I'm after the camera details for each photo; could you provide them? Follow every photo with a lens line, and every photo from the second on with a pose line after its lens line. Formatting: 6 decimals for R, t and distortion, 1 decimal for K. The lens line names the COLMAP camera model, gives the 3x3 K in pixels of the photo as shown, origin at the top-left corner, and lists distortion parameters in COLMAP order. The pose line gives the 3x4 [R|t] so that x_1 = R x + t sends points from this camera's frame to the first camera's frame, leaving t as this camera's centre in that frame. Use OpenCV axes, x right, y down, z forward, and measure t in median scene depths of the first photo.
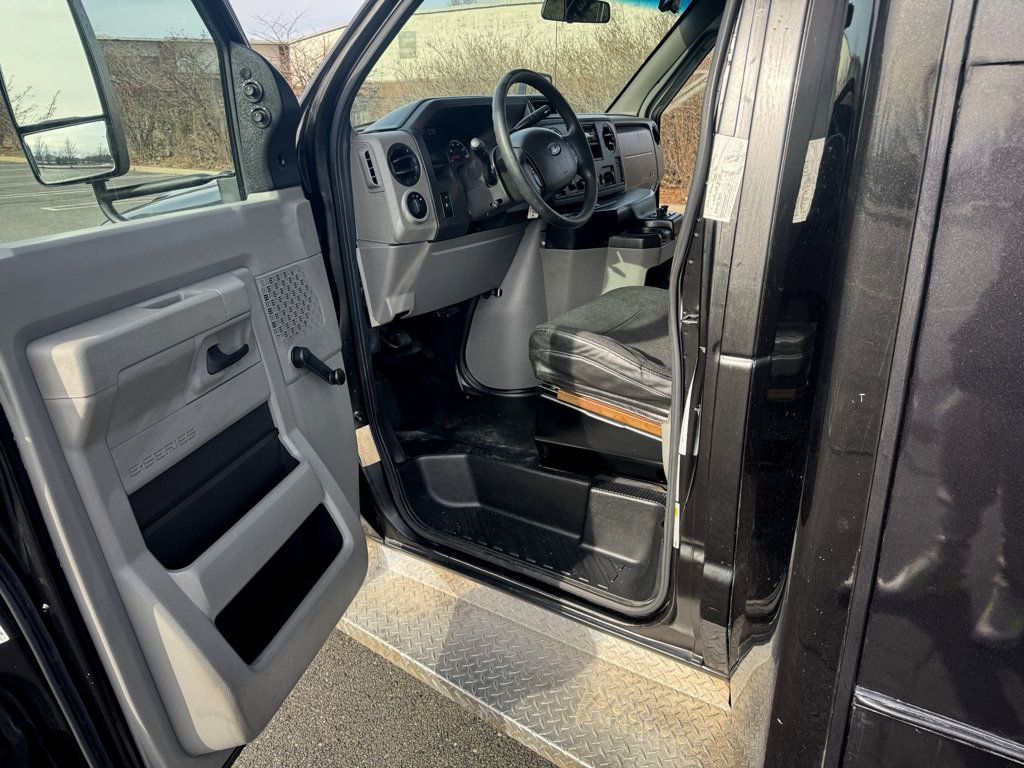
lens RADIAL K [[684.5, 0, 526.8], [0, 684.5, 360.2], [0, 0, 1]] dist [0.026408, -0.036561]
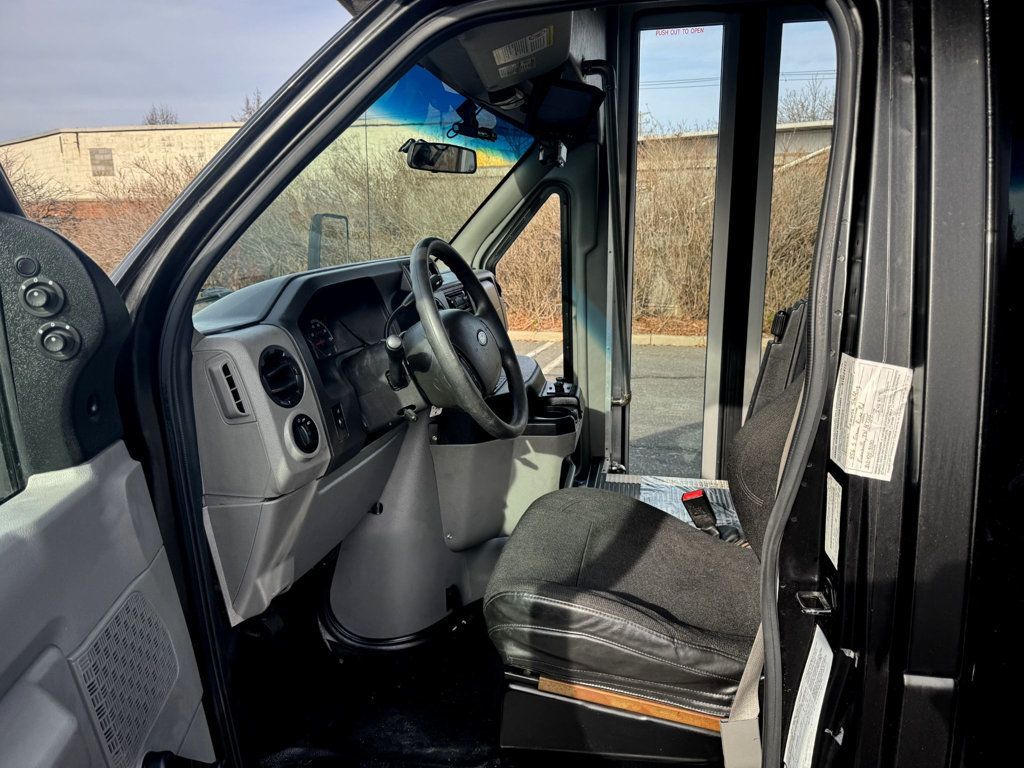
lens RADIAL K [[684.5, 0, 526.8], [0, 684.5, 360.2], [0, 0, 1]] dist [0.026408, -0.036561]
pose [[0.929310, -0.067931, 0.362999, -0.197588], [0.125277, 0.982641, -0.136831, -0.178488], [-0.347402, 0.172634, 0.921688, 0.299383]]
